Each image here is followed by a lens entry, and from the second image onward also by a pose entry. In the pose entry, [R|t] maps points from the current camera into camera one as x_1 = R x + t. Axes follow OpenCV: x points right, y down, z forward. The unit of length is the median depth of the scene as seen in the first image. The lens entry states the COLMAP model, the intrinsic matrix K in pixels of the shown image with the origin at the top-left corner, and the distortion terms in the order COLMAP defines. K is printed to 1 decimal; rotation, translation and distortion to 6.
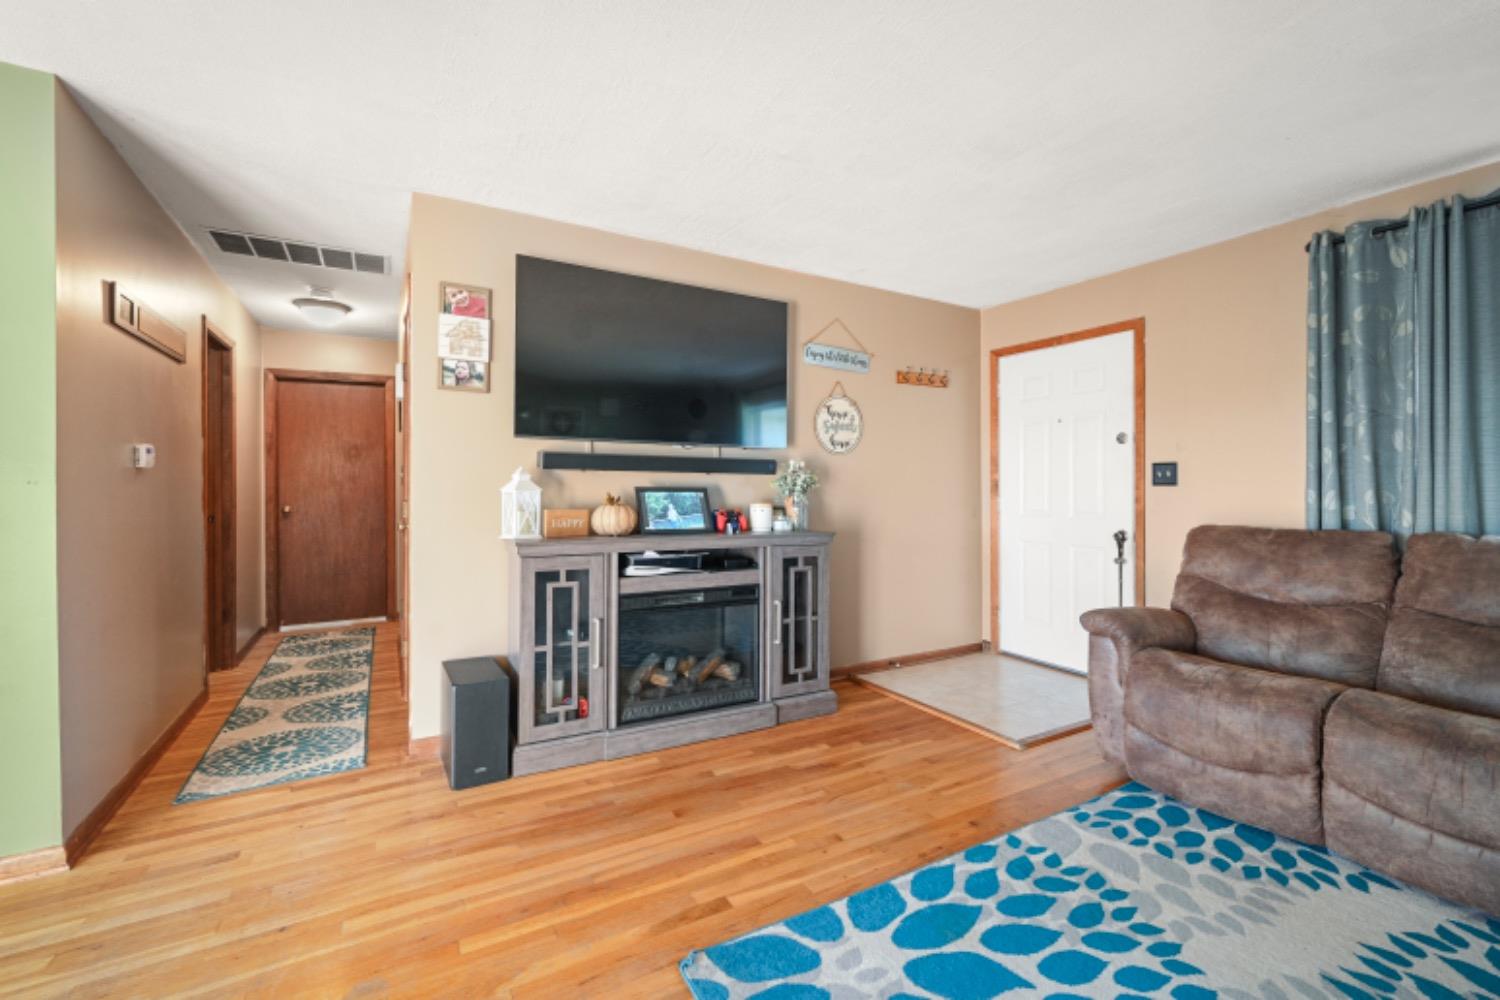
lens RADIAL K [[636.1, 0, 747.9], [0, 636.1, 490.8], [0, 0, 1]] dist [-0.000449, 0.000348]
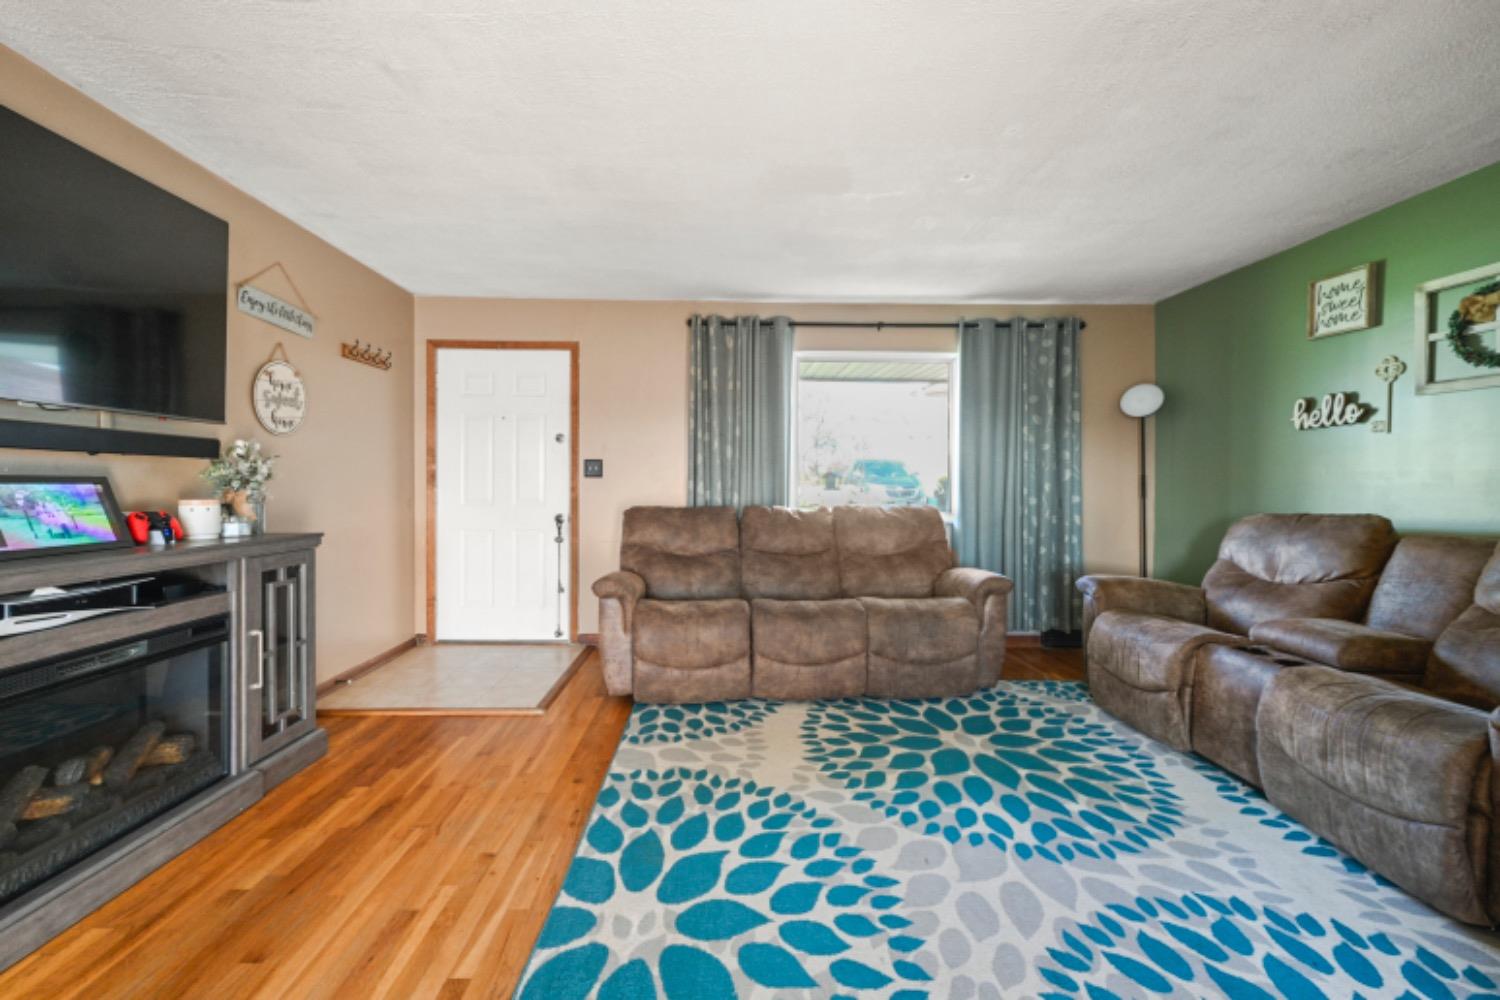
lens RADIAL K [[602.0, 0, 746.7], [0, 602.0, 489.6], [0, 0, 1]] dist [0.000384, -0.000683]
pose [[0.480217, -0.012236, 0.877064, -0.319022], [0.000450, 0.999906, 0.013703, -0.000225], [-0.877150, -0.006186, 0.480177, 0.181096]]
